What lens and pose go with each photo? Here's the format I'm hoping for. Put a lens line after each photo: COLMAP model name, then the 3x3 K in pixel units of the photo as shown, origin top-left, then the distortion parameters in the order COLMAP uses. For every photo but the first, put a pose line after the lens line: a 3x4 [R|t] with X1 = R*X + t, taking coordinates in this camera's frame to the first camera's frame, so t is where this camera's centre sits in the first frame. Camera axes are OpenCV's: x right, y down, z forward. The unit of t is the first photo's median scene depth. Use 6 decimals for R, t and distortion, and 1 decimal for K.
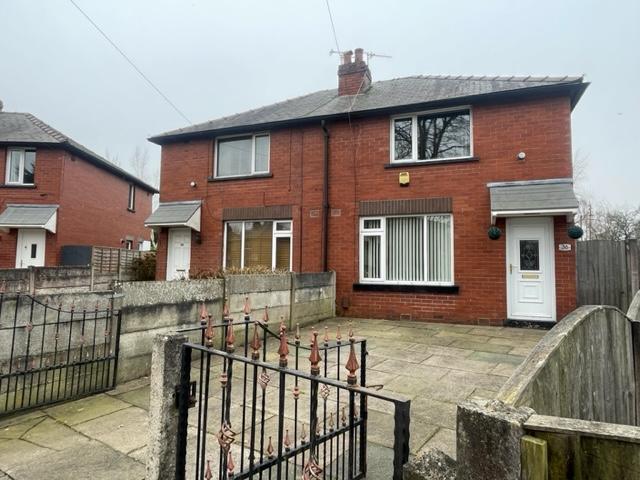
lens RADIAL K [[405.5, 0, 318.8], [0, 405.5, 238.6], [0, 0, 1]] dist [0.002546, -0.002236]
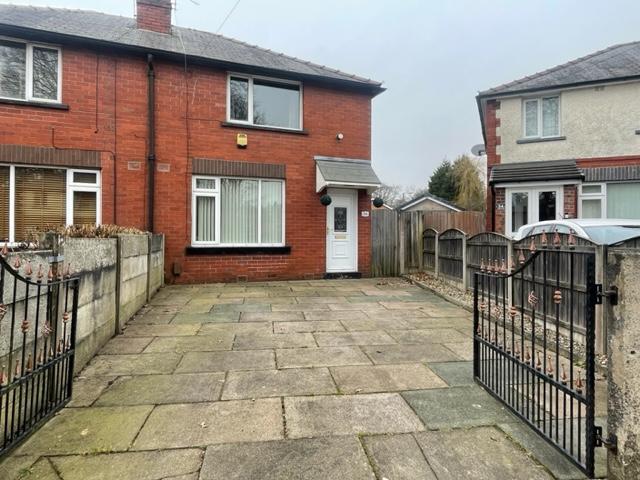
lens RADIAL K [[405.5, 0, 320.6], [0, 405.5, 237.0], [0, 0, 1]] dist [0.002546, -0.002236]
pose [[0.730292, -0.005645, 0.683112, -0.322688], [-0.039364, 0.997957, 0.050329, 0.030079], [-0.682000, -0.063645, 0.728577, 0.131481]]
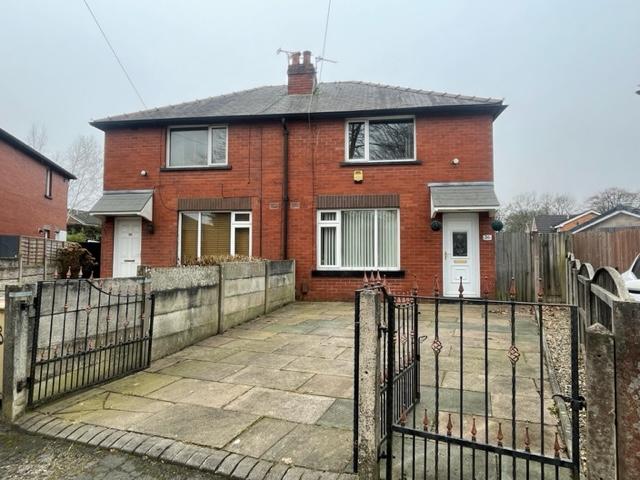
lens RADIAL K [[405.5, 0, 318.6], [0, 405.5, 240.4], [0, 0, 1]] dist [0.002546, -0.002236]
pose [[0.971736, 0.000717, 0.236070, -0.158833], [-0.006634, 0.999683, 0.024274, 0.002997], [-0.235978, -0.025154, 0.971433, -0.068945]]
